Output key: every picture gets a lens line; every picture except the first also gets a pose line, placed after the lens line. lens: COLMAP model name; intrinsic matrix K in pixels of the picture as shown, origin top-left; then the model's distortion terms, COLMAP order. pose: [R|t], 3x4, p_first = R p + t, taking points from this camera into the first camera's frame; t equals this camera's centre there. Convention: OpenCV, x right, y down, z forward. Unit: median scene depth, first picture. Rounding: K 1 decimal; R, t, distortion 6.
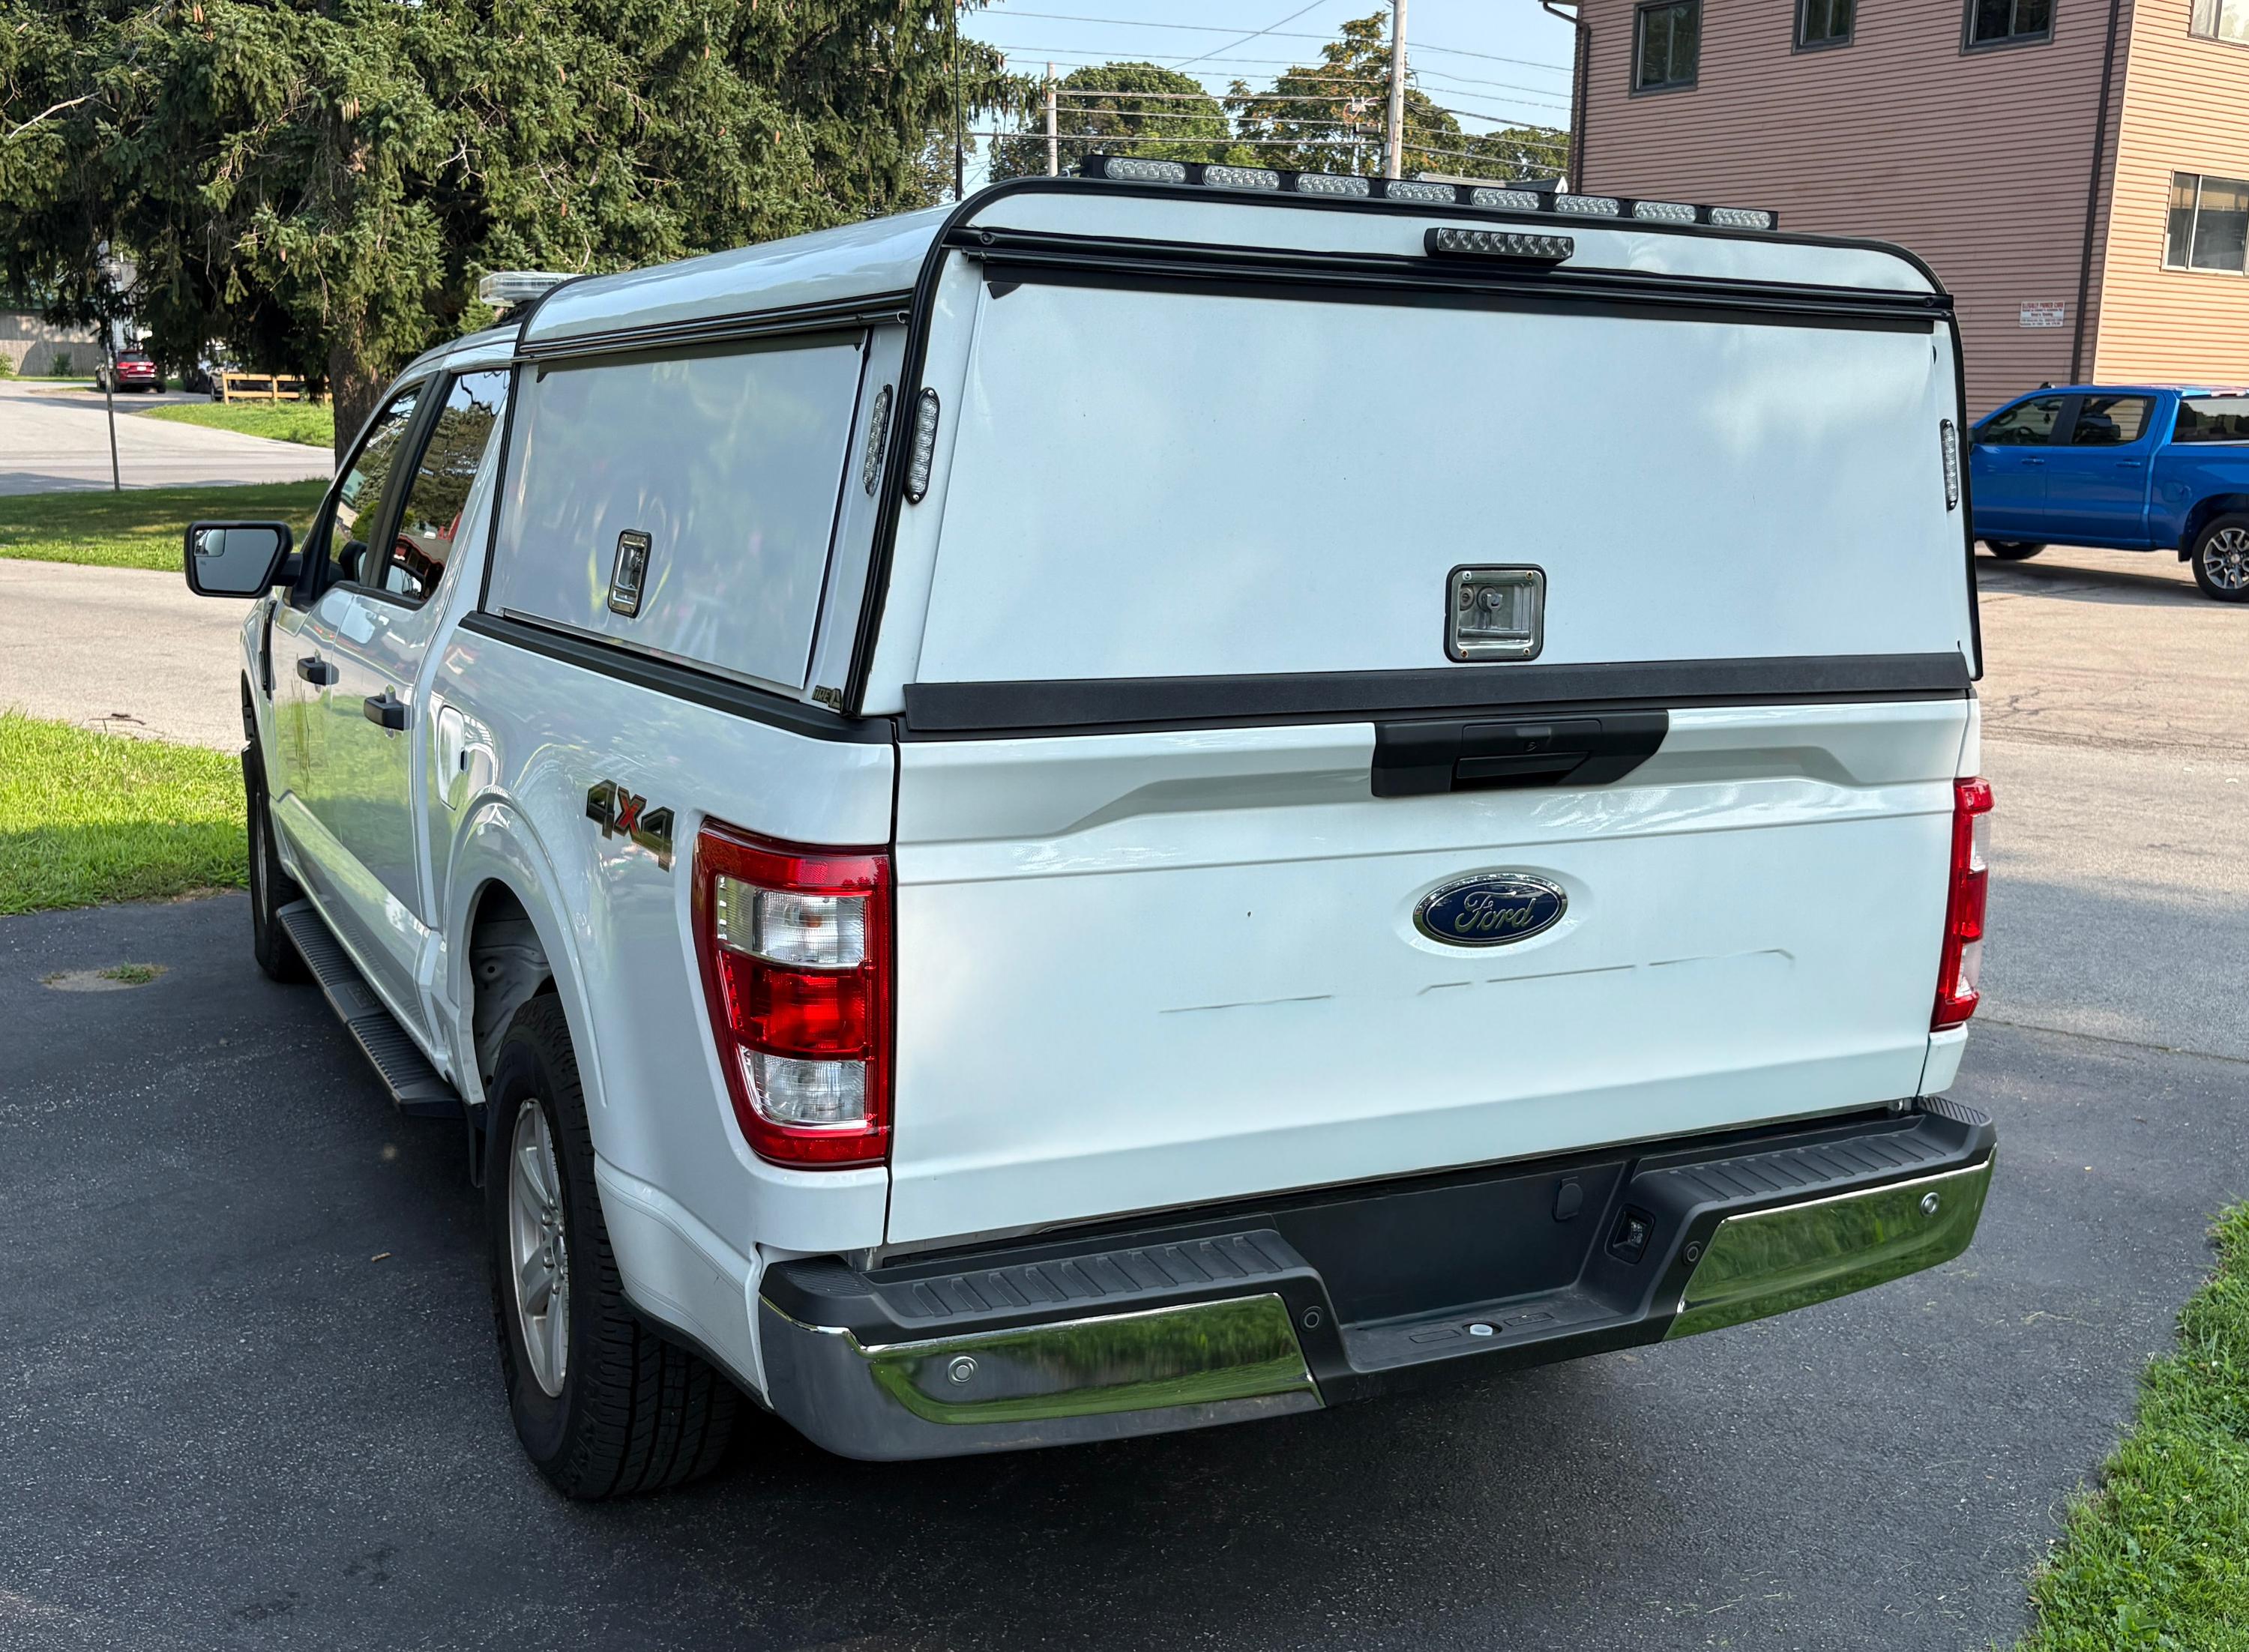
lens RADIAL K [[2244.9, 0, 1123.8], [0, 2244.9, 928.6], [0, 0, 1]] dist [0.175518, -0.458518]
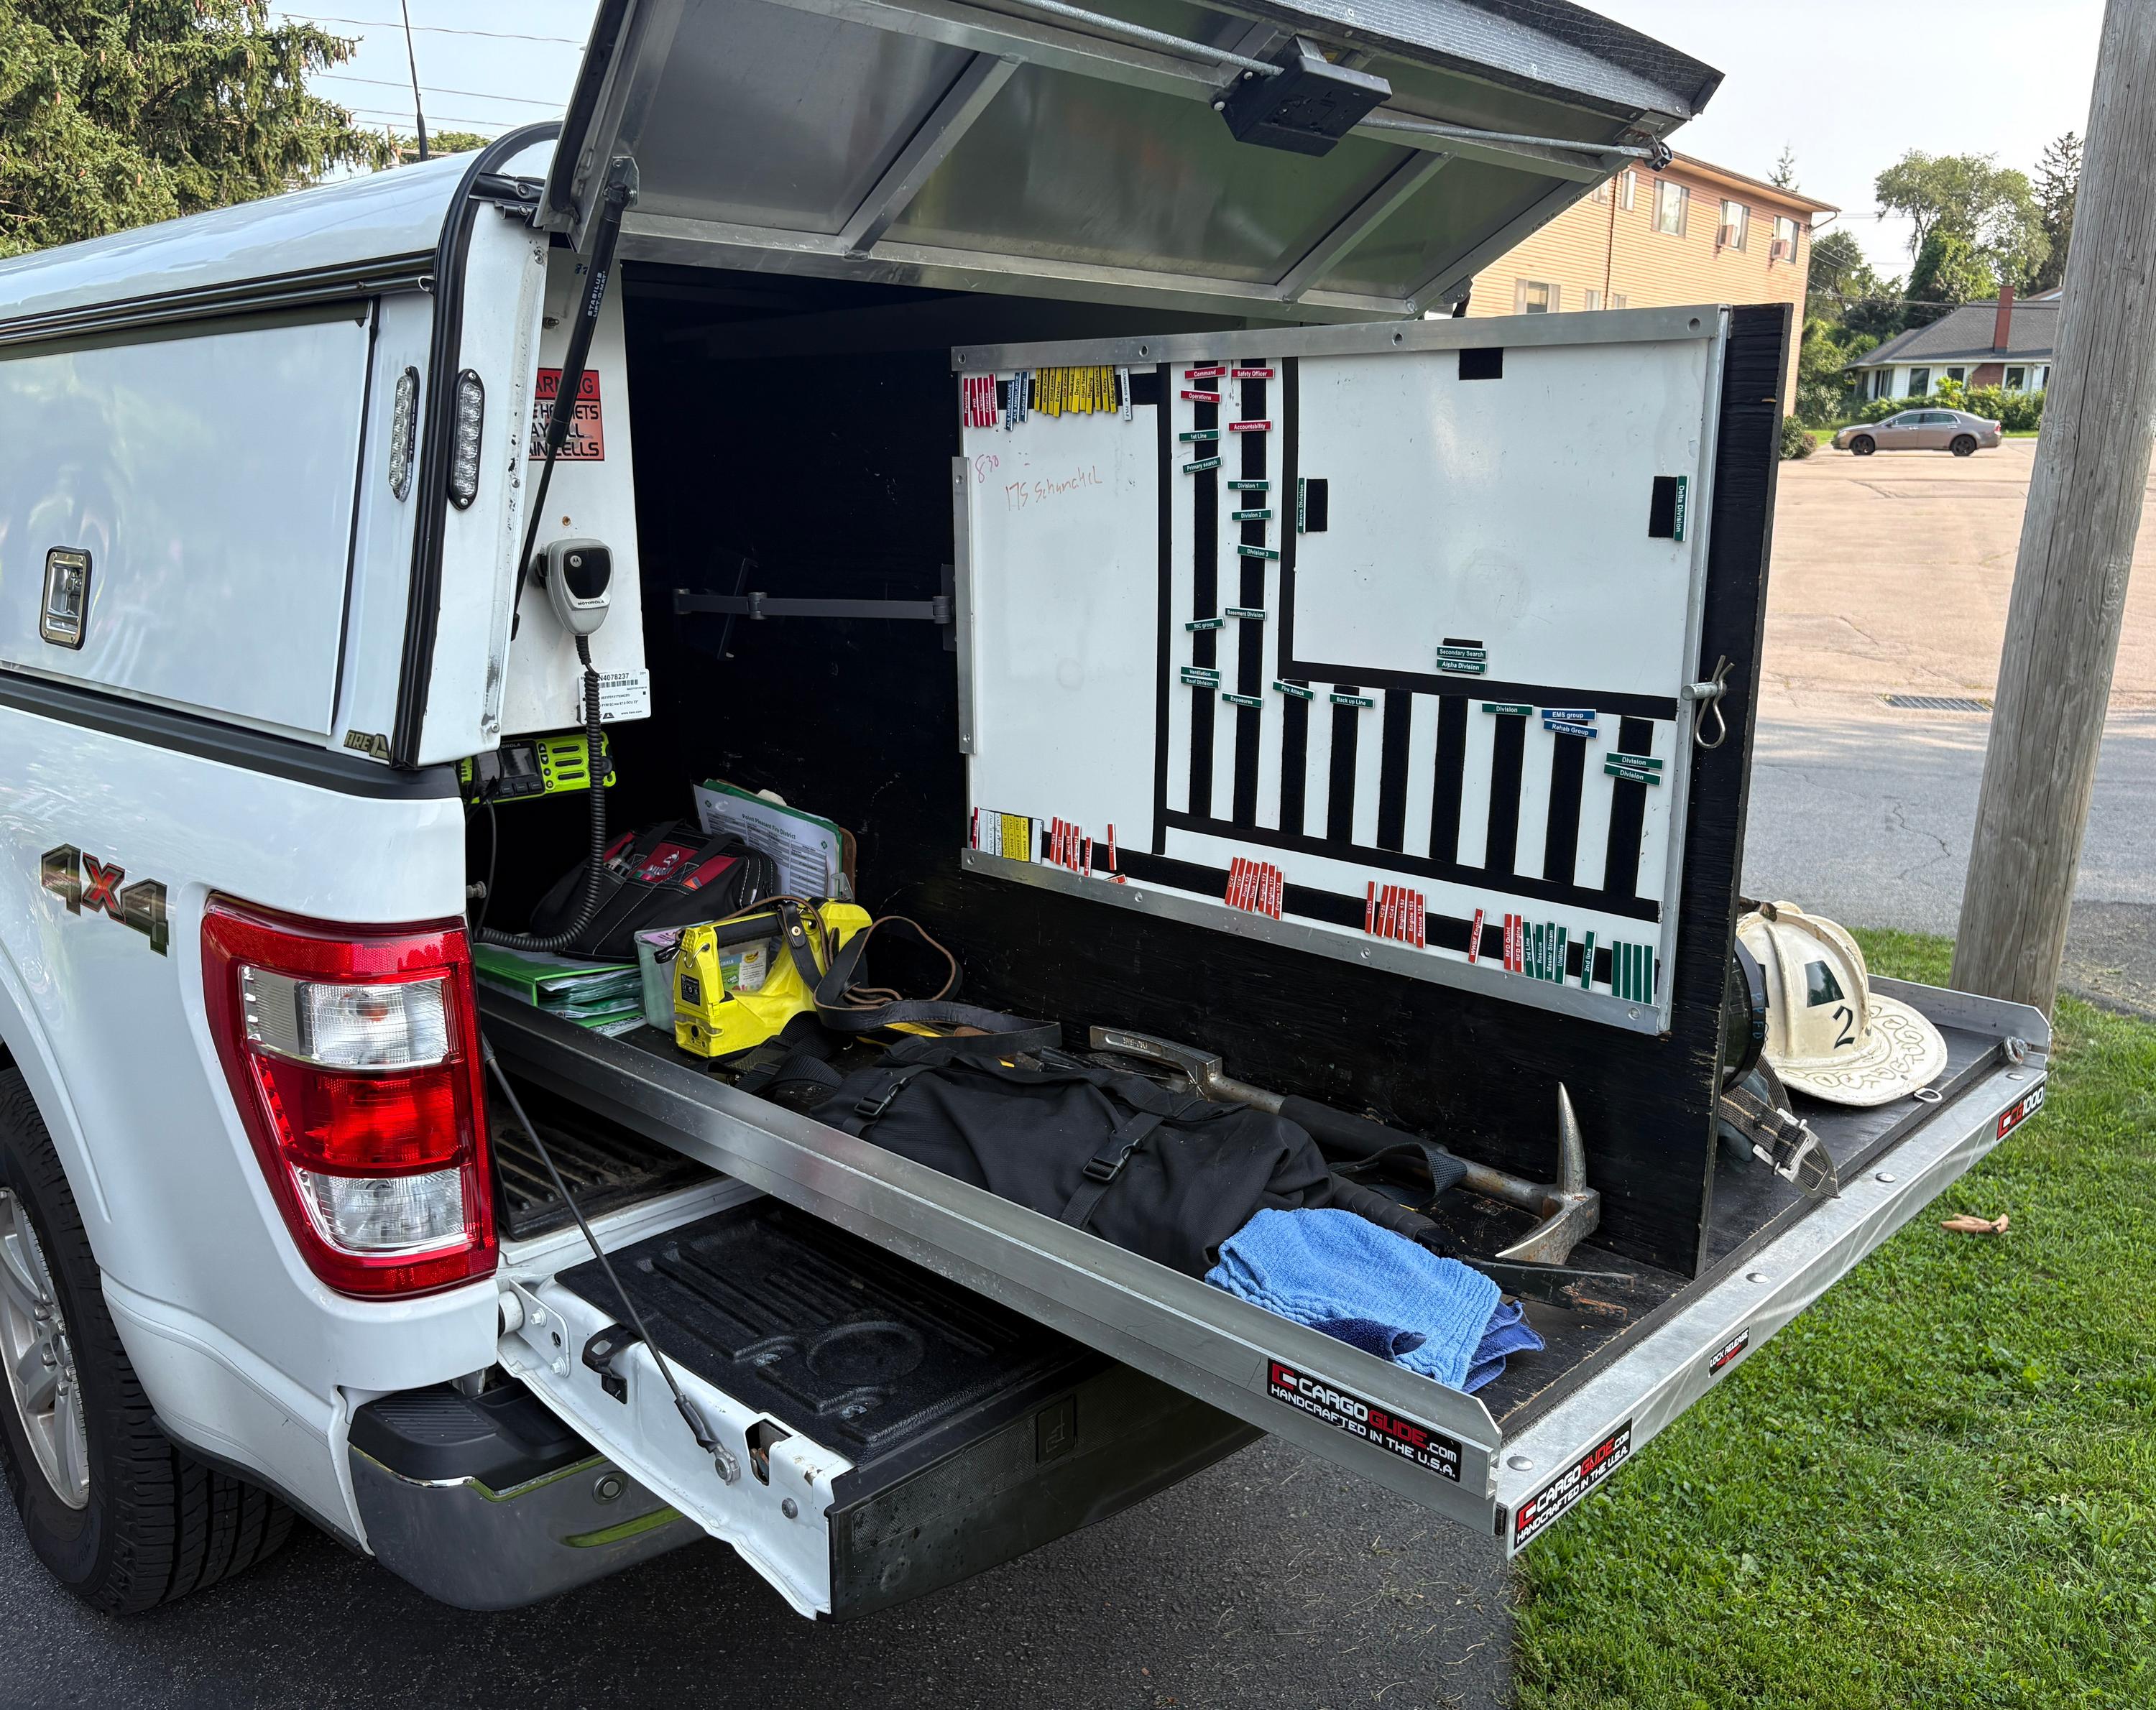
lens RADIAL K [[1672.6, 0, 1078.0], [0, 1672.6, 855.0], [0, 0, 1]] dist [0.042380, -0.034464]
pose [[0.942317, -0.102659, 0.318590, -0.062594], [0.093202, 0.994637, 0.044829, -0.047611], [-0.321484, -0.012550, 0.946832, 0.237209]]
